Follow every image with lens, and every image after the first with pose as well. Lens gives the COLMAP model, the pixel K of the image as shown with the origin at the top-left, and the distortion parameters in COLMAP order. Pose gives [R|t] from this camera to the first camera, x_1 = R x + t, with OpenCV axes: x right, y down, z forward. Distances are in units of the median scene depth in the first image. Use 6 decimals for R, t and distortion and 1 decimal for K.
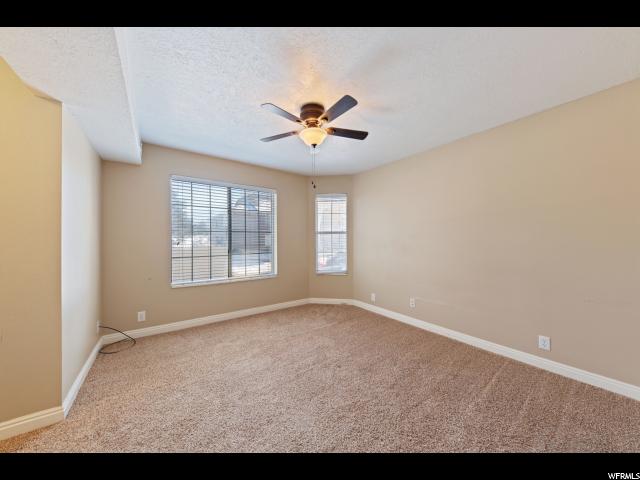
lens RADIAL K [[222.6, 0, 319.1], [0, 222.6, 241.1], [0, 0, 1]] dist [0.001302, 0.000174]
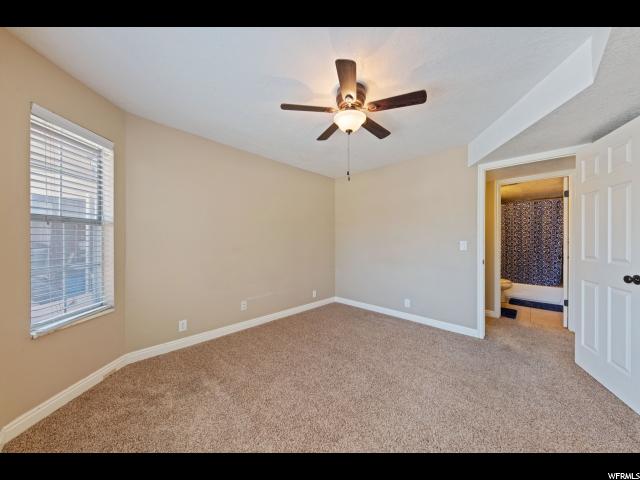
lens RADIAL K [[222.3, 0, 323.5], [0, 222.3, 240.6], [0, 0, 1]] dist [0.001727, -0.000074]
pose [[-0.182725, -0.001936, 0.983162, -0.486661], [0.001433, 0.999996, 0.002235, -0.002741], [-0.983163, 0.001817, -0.182722, 0.711580]]
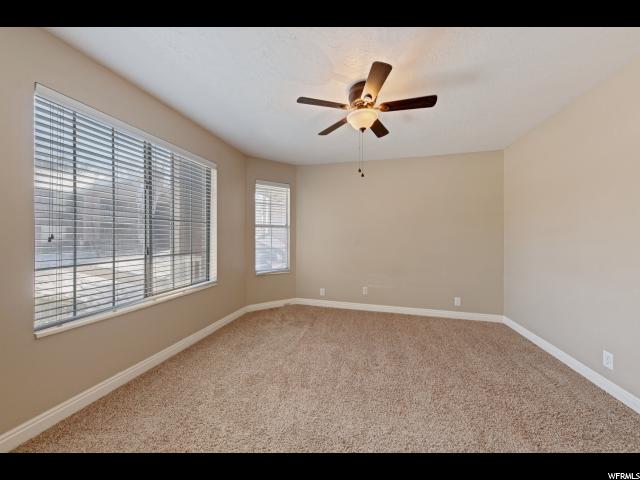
lens RADIAL K [[222.3, 0, 319.9], [0, 222.3, 236.1], [0, 0, 1]] dist [0.001727, -0.000074]
pose [[0.766785, 0.007034, 0.641866, -0.413425], [-0.006125, 0.999975, -0.003642, 0.003668], [-0.641875, -0.001138, 0.766808, 0.237162]]
